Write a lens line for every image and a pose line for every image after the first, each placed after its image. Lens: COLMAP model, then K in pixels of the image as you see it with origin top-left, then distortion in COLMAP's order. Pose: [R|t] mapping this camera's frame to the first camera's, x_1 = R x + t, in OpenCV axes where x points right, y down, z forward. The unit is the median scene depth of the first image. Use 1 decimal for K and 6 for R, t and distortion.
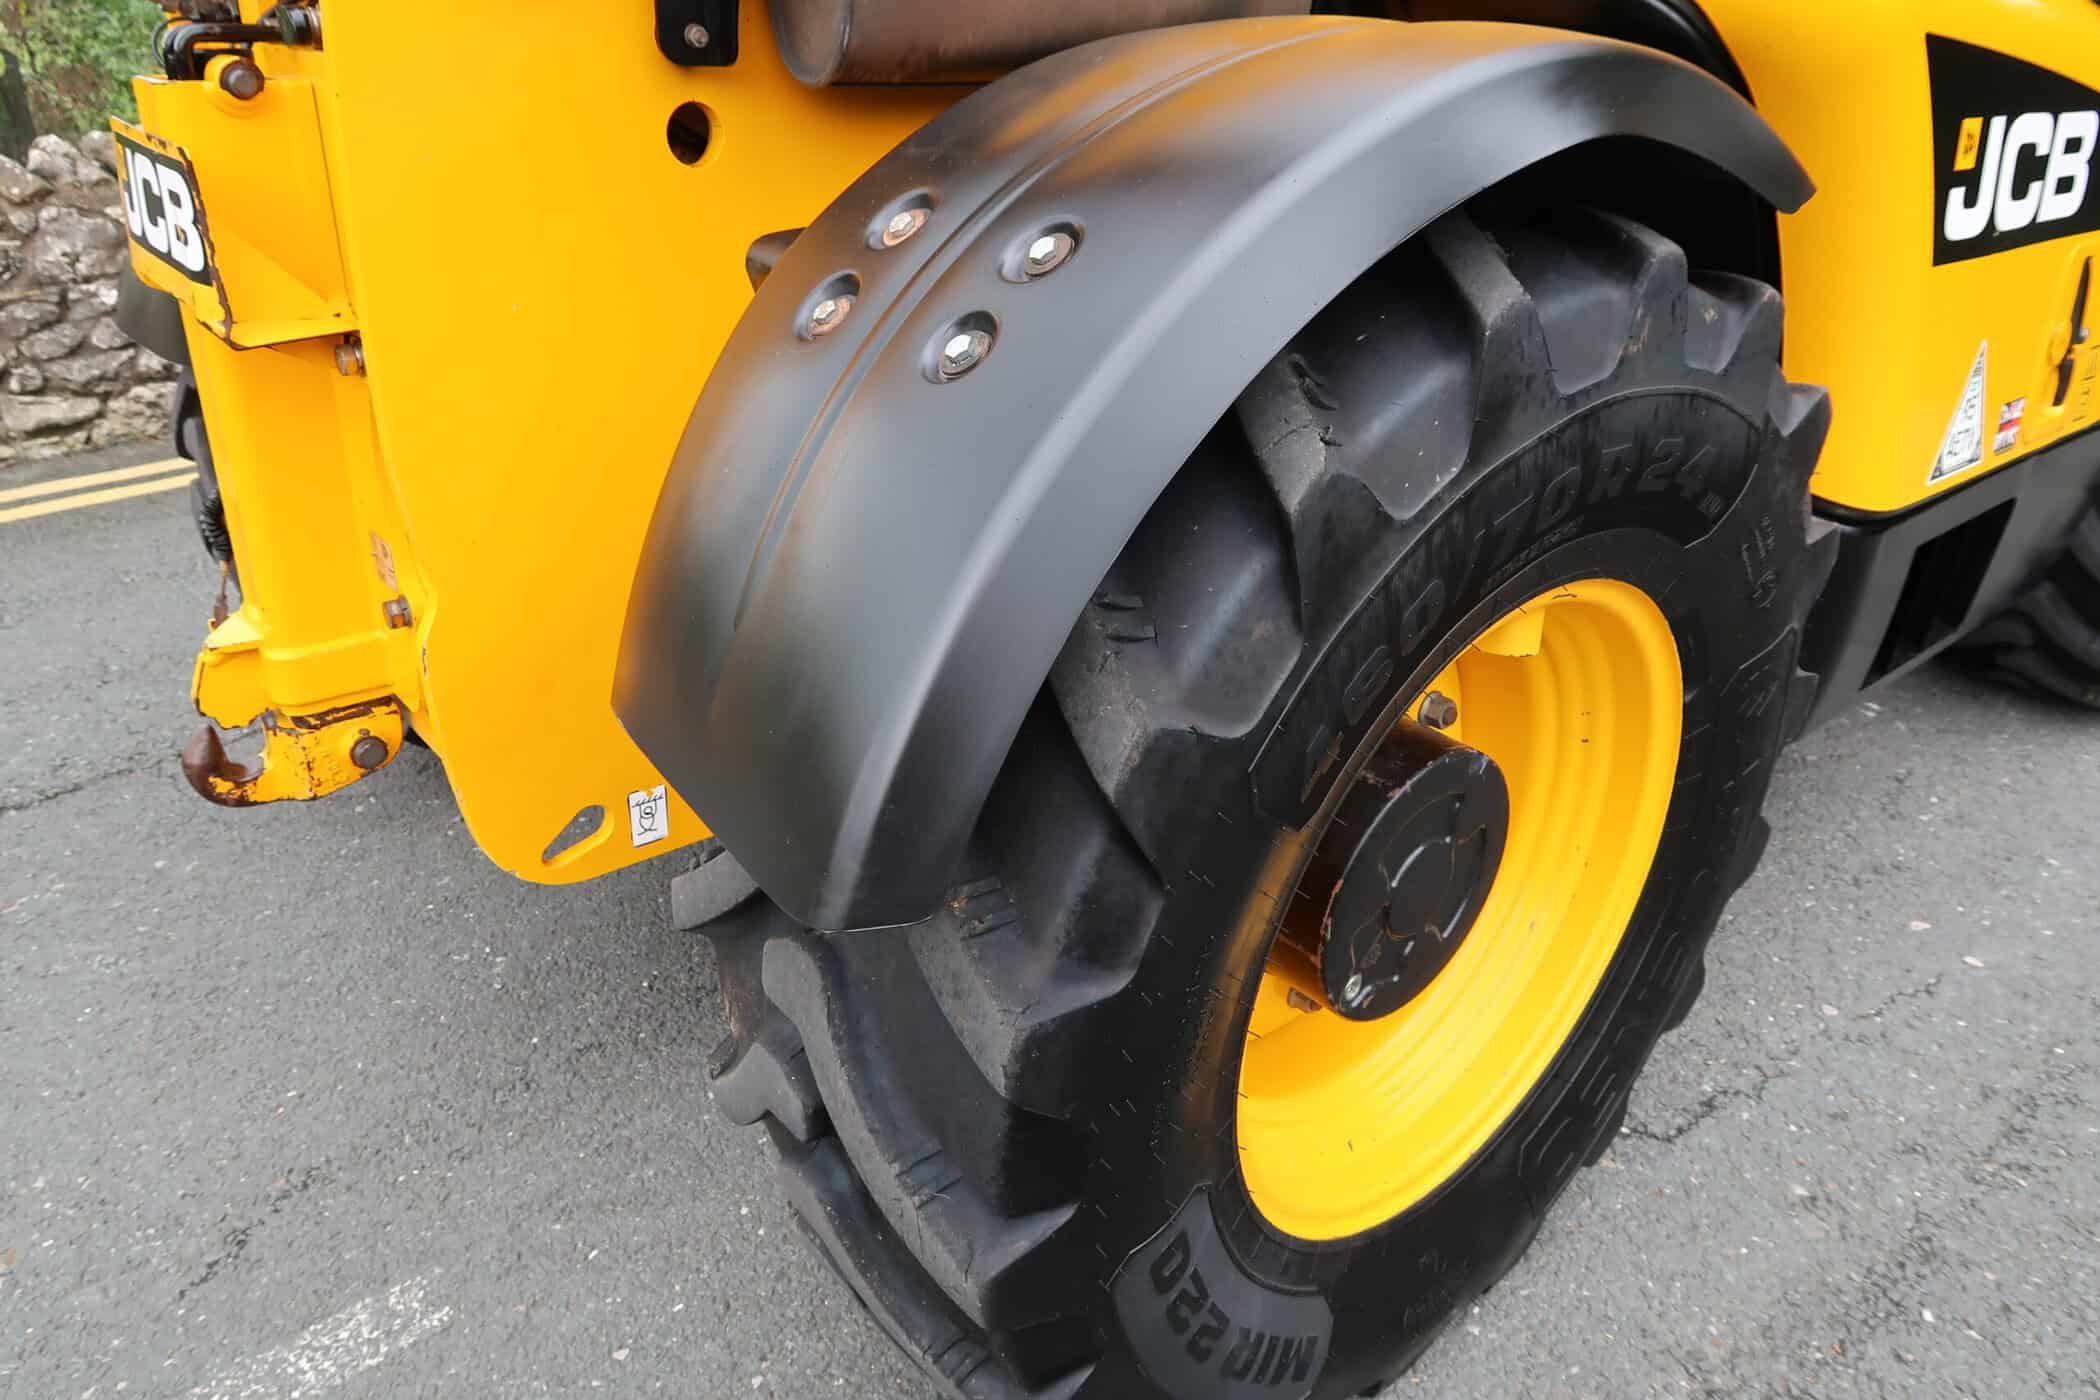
lens RADIAL K [[1438.0, 0, 1054.2], [0, 1438.0, 692.1], [0, 0, 1]] dist [-0.025433, 0.007597]
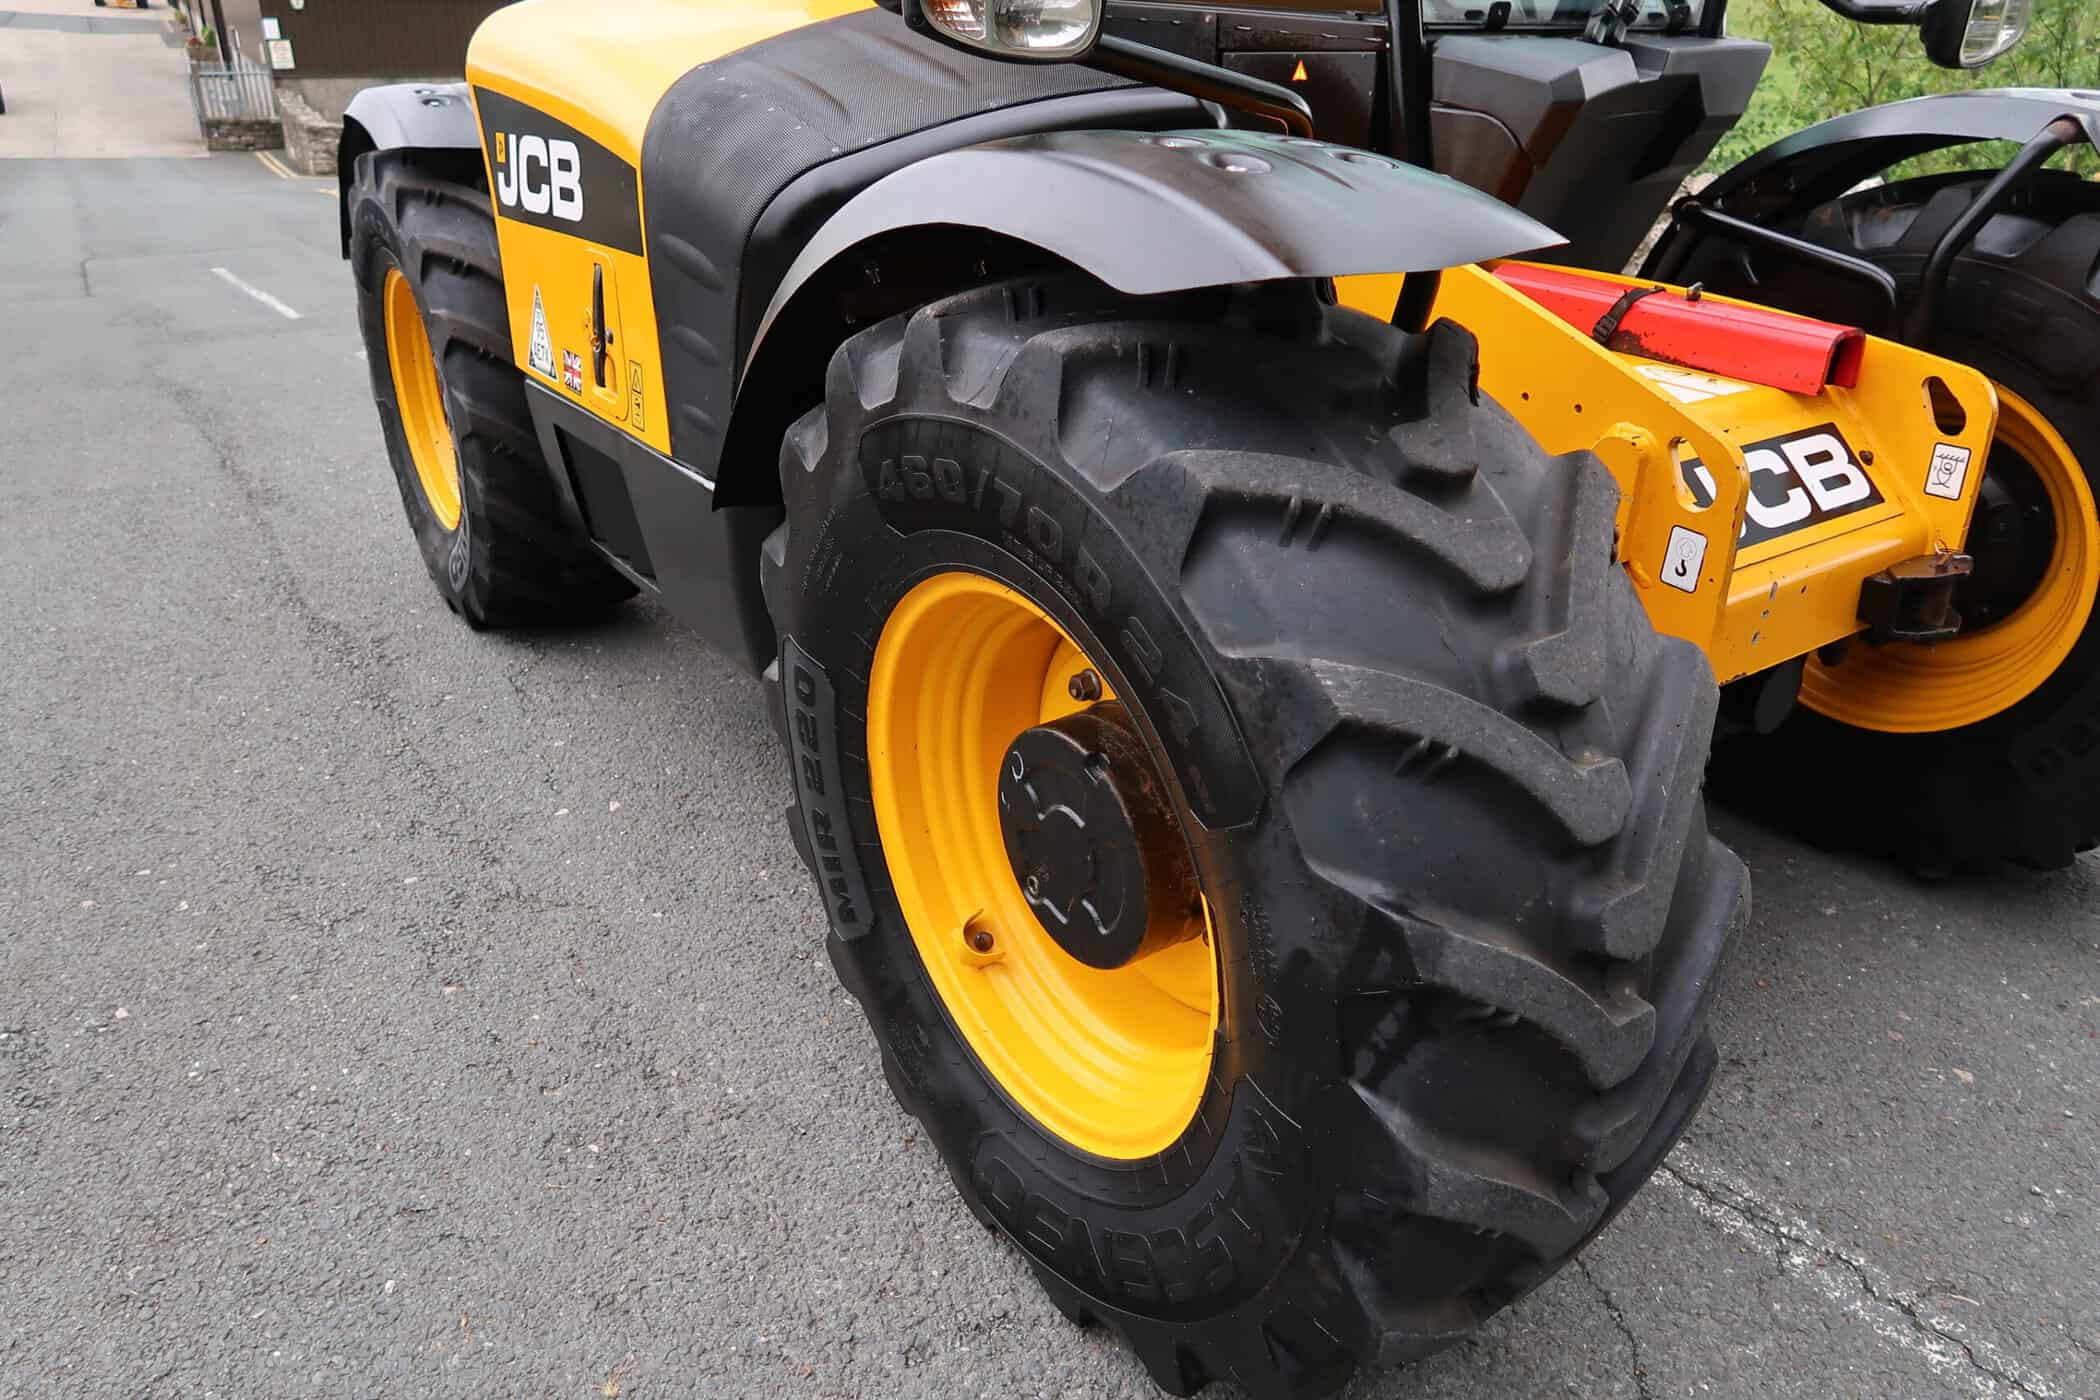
lens RADIAL K [[1438.0, 0, 1043.0], [0, 1438.0, 690.8], [0, 0, 1]] dist [-0.025433, 0.007597]
pose [[-0.112369, 0.383066, -0.916861, 2.067051], [-0.425423, 0.815316, 0.392779, -0.691341], [0.897991, 0.434190, 0.071349, 1.495394]]
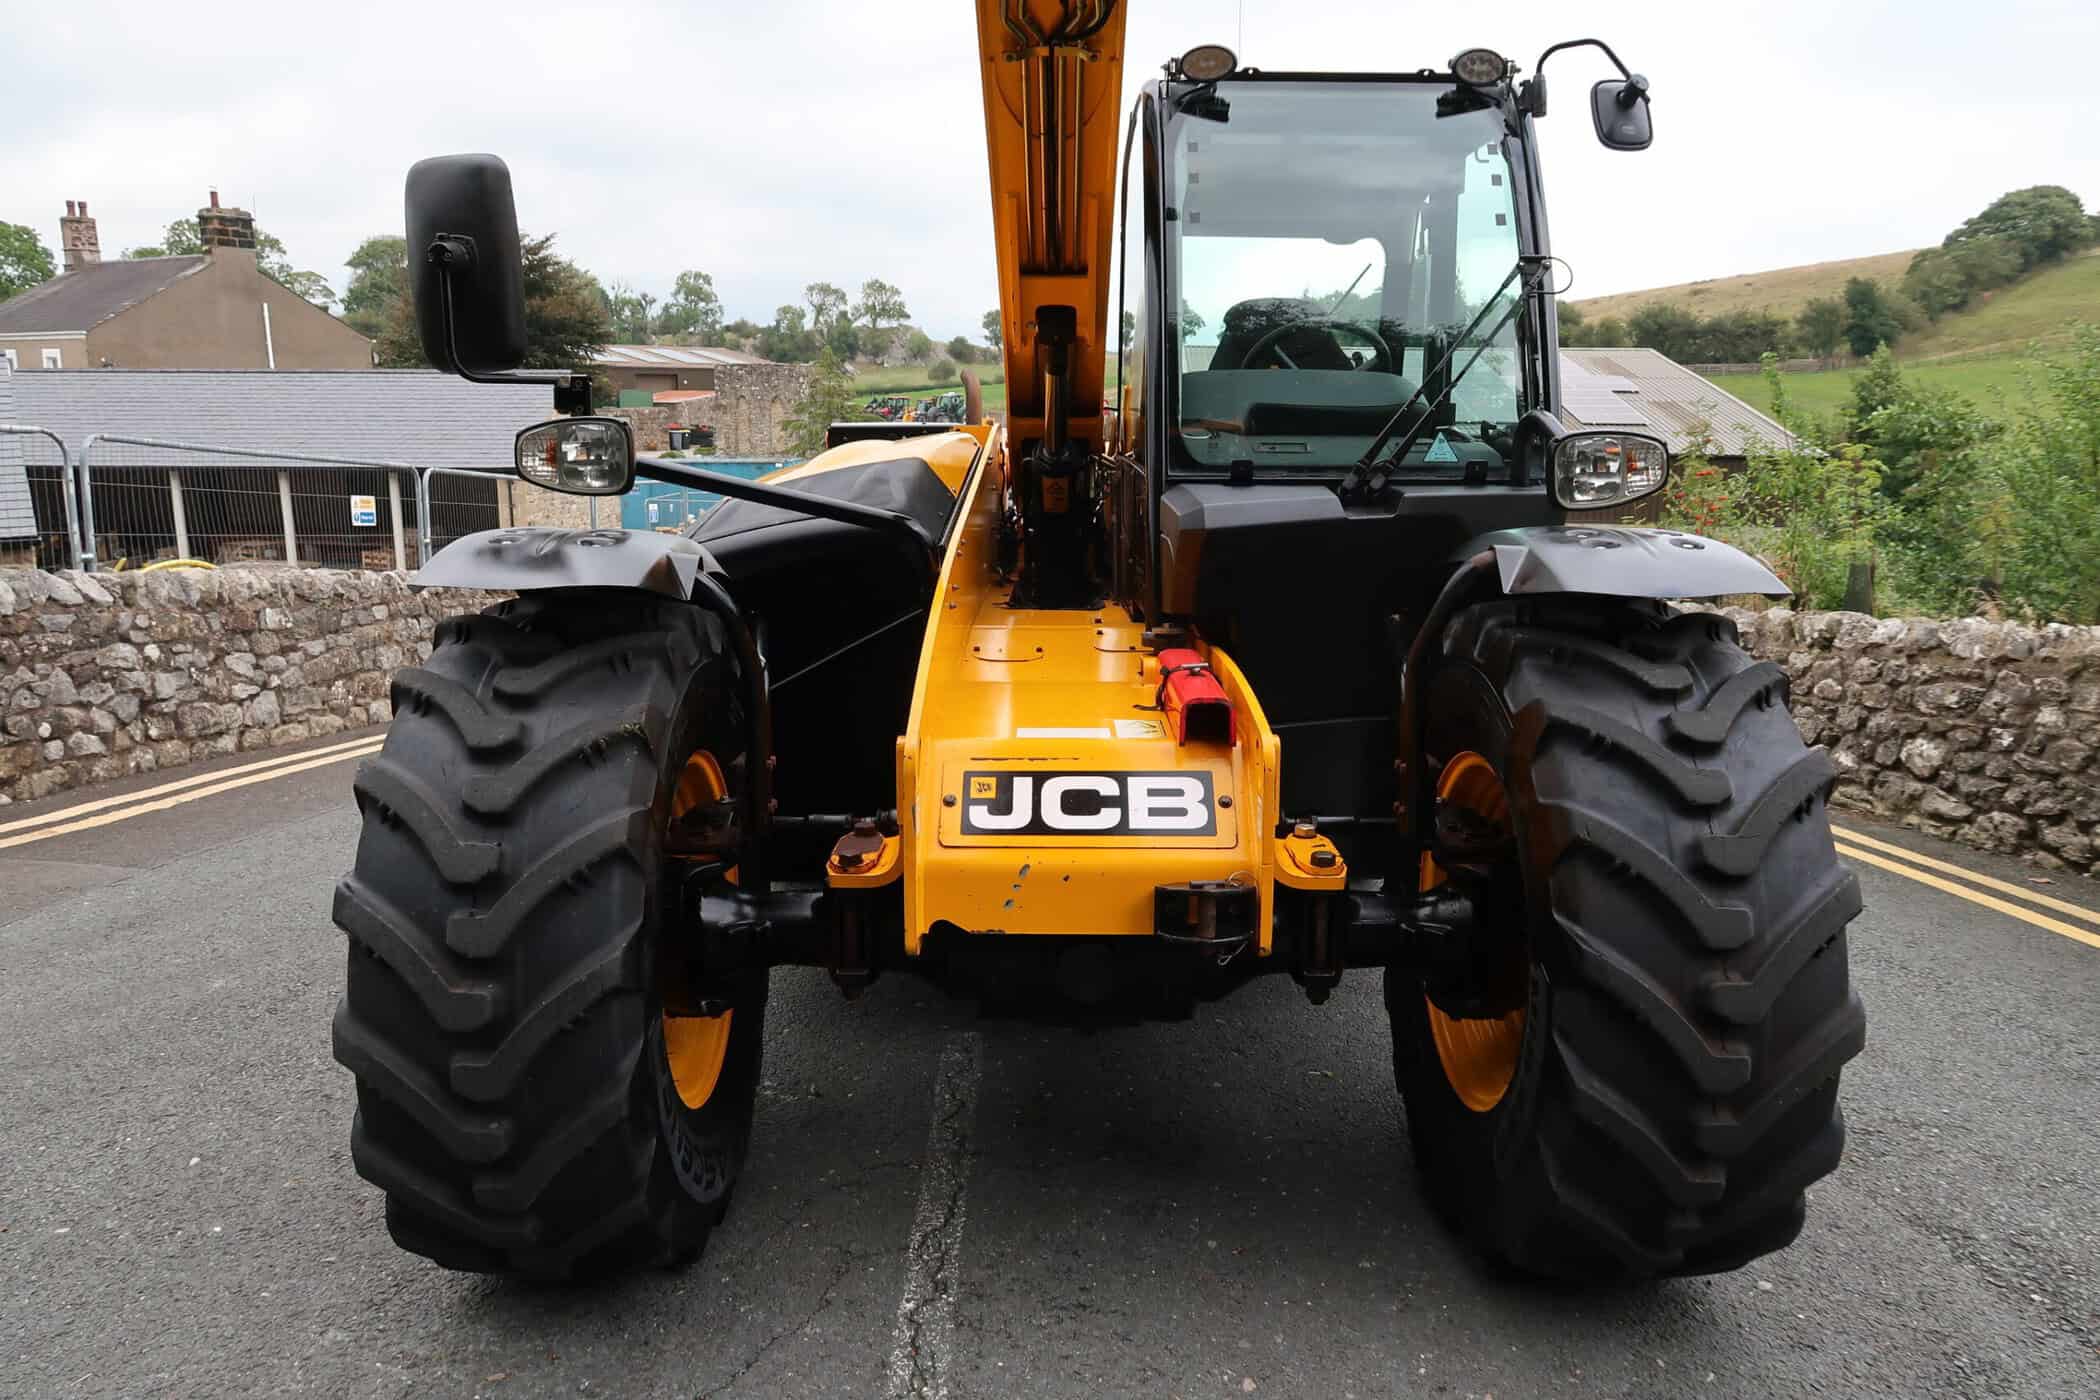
lens RADIAL K [[1438.0, 0, 1045.4], [0, 1438.0, 703.4], [0, 0, 1]] dist [-0.025433, 0.007597]
pose [[-0.659193, 0.077154, -0.748006, 2.033927], [-0.342723, 0.854577, 0.390177, -1.222135], [0.669332, 0.513561, -0.536889, 2.626674]]
